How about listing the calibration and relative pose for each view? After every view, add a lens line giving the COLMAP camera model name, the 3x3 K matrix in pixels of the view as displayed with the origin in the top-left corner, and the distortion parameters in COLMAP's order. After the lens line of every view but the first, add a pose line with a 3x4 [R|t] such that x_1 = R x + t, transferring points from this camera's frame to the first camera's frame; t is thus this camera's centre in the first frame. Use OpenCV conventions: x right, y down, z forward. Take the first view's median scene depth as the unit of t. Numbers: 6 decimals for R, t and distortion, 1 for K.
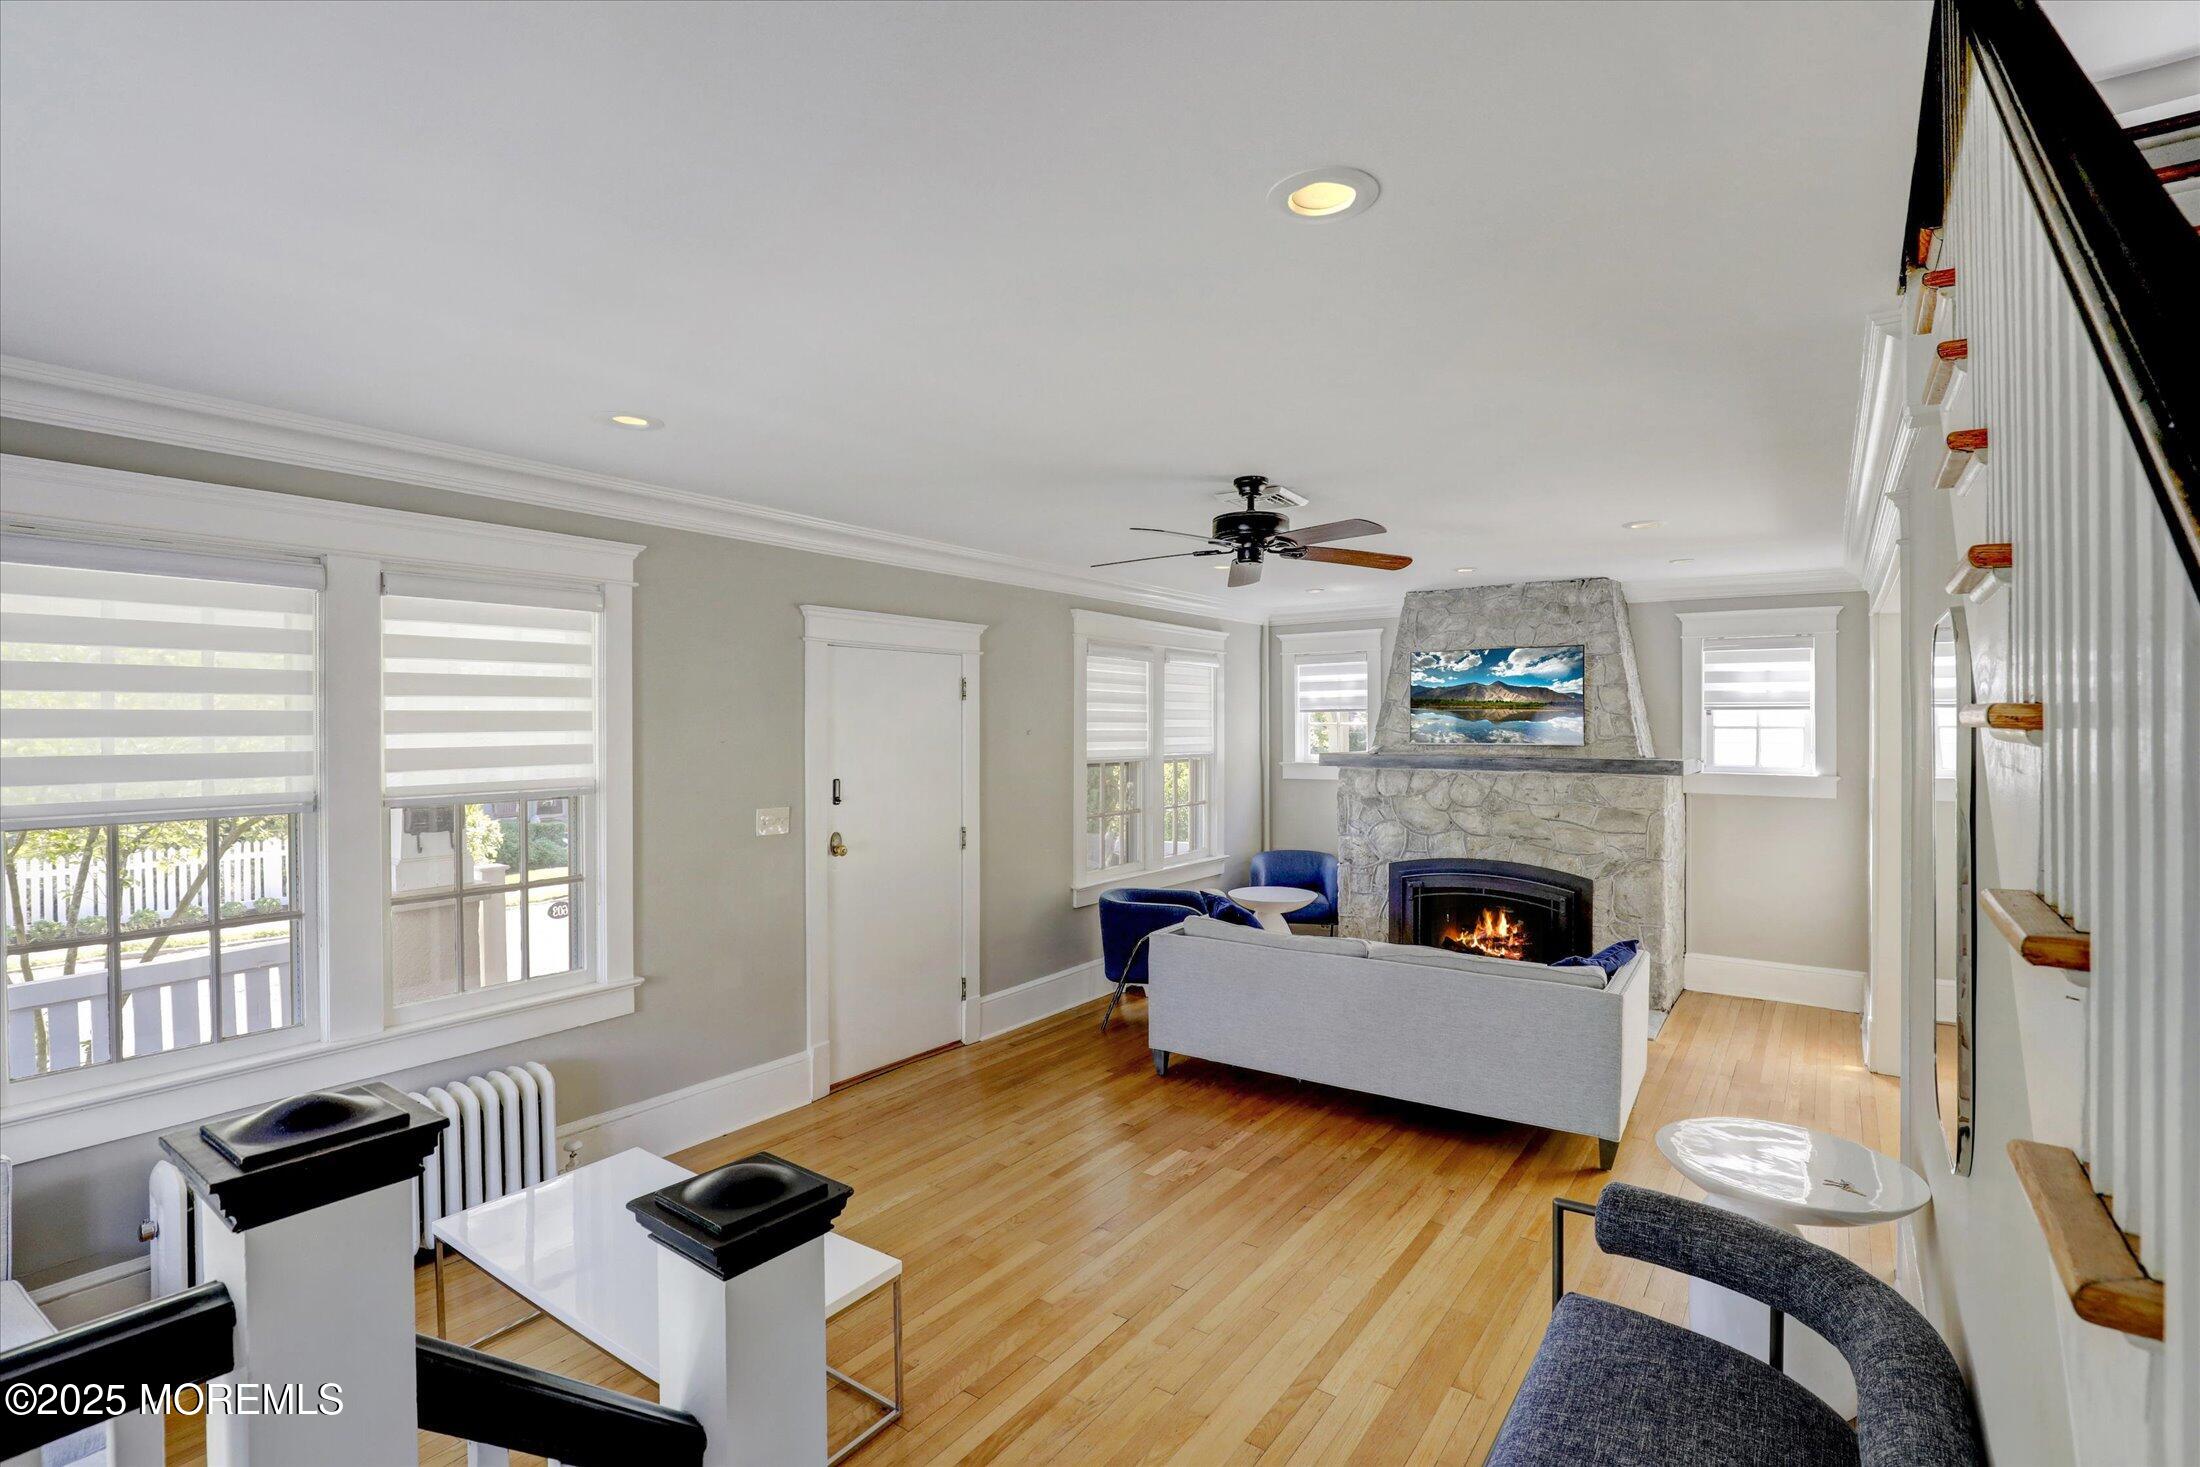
lens RADIAL K [[1050.9, 0, 1068.5], [0, 1050.9, 727.3], [0, 0, 1]] dist [-0.001993, -0.000179]
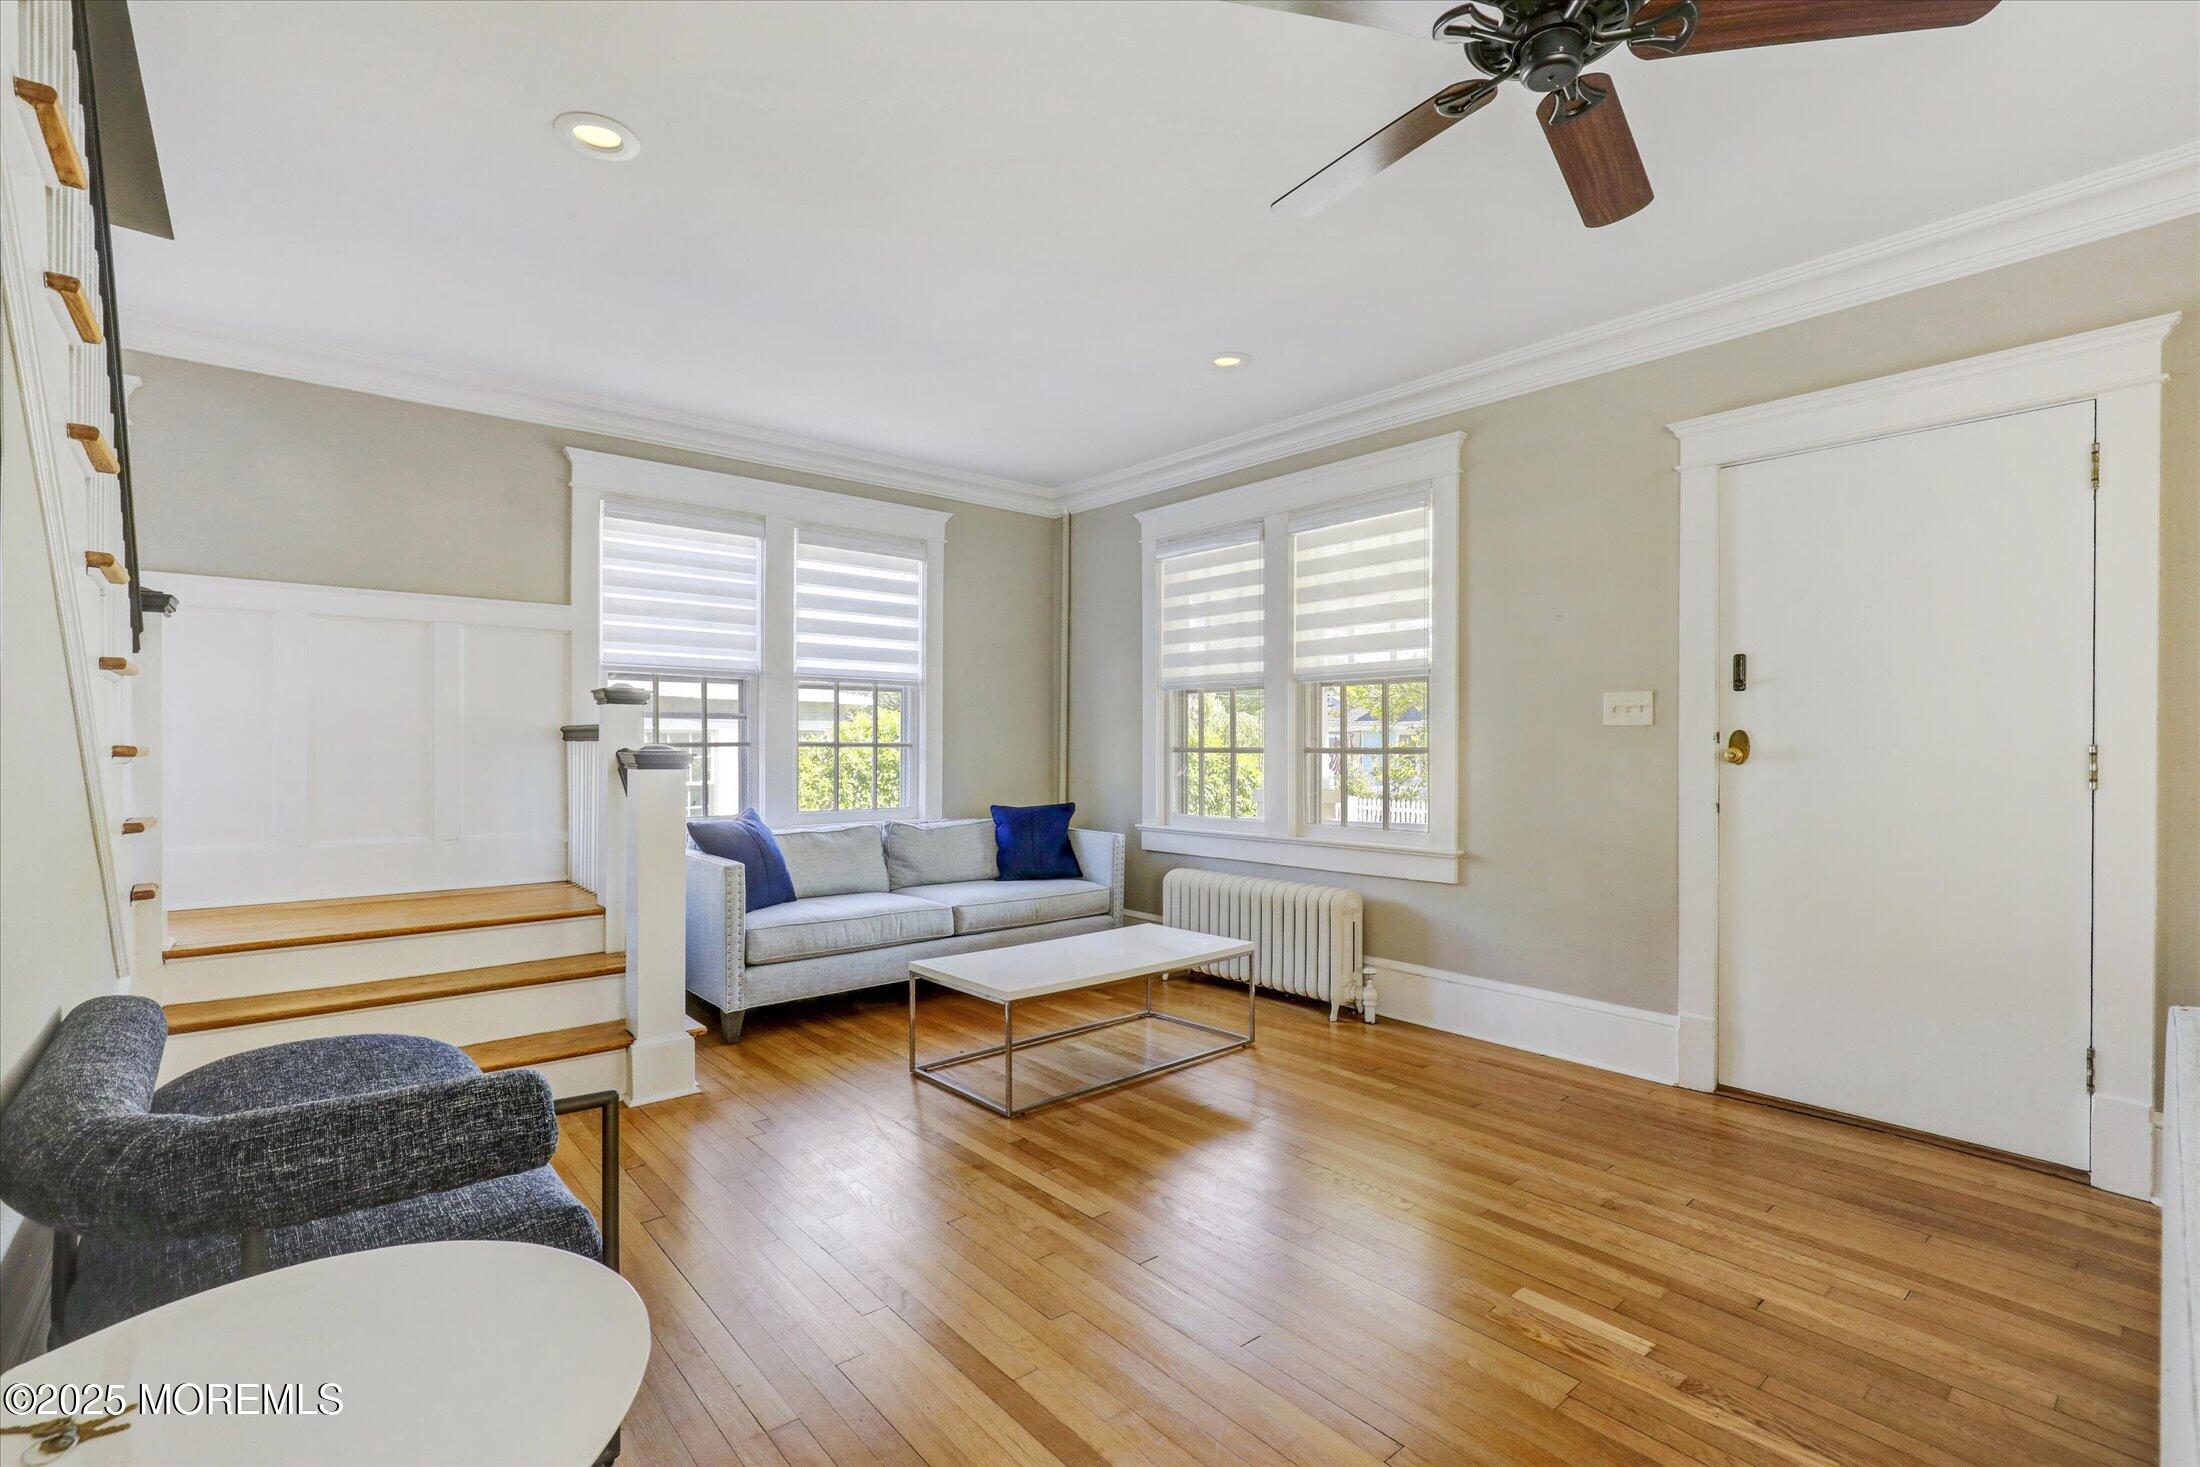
lens RADIAL K [[989.6, 0, 1101.2], [0, 989.6, 747.6], [0, 0, 1]] dist [-0.000068, 0.000339]
pose [[-0.220521, 0.008831, -0.975342, 0.613481], [-0.006067, 0.999927, 0.010425, 0.127297], [0.975363, 0.008217, -0.220451, 0.866976]]
